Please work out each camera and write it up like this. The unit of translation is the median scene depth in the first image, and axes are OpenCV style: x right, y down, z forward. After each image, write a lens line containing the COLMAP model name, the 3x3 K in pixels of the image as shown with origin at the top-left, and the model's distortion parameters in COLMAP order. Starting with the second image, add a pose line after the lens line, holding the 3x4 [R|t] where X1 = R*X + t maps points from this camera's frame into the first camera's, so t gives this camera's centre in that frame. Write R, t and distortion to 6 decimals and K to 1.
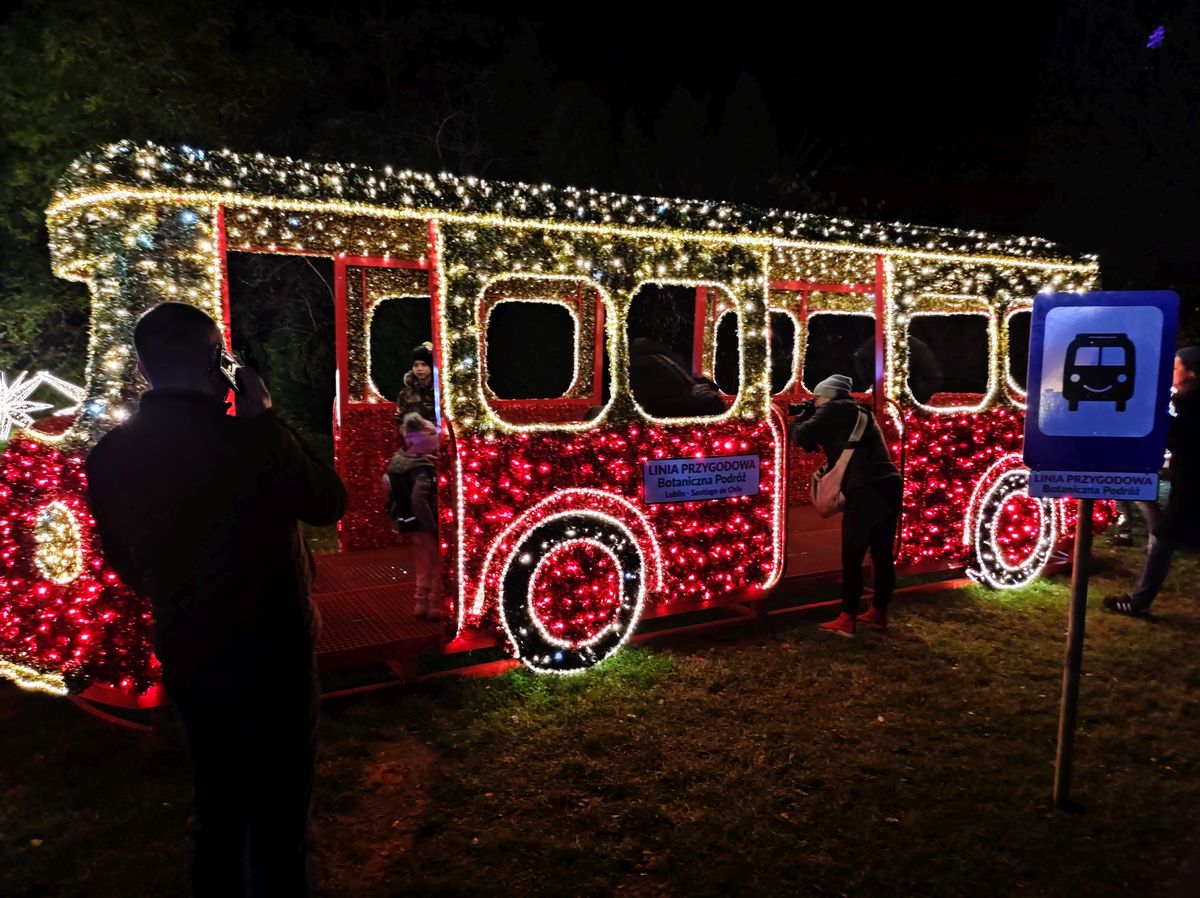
lens RADIAL K [[935.7, 0, 603.8], [0, 935.7, 448.9], [0, 0, 1]] dist [0.023704, -0.005846]
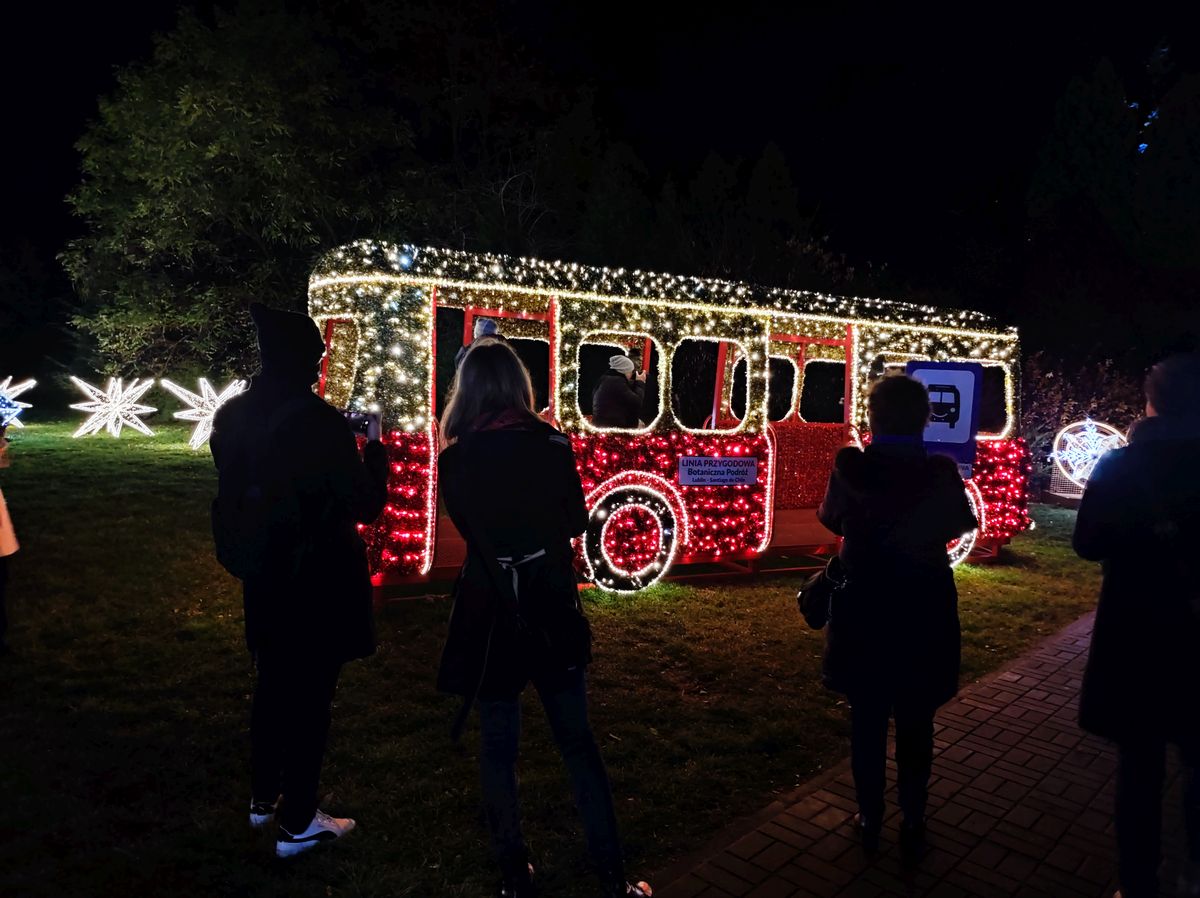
lens RADIAL K [[935.7, 0, 596.6], [0, 935.7, 451.9], [0, 0, 1]] dist [0.023704, -0.005846]
pose [[0.998558, 0.045513, -0.028455, -0.047327], [-0.046333, 0.998509, -0.028853, 0.054771], [0.027099, 0.030130, 0.999179, -0.502595]]
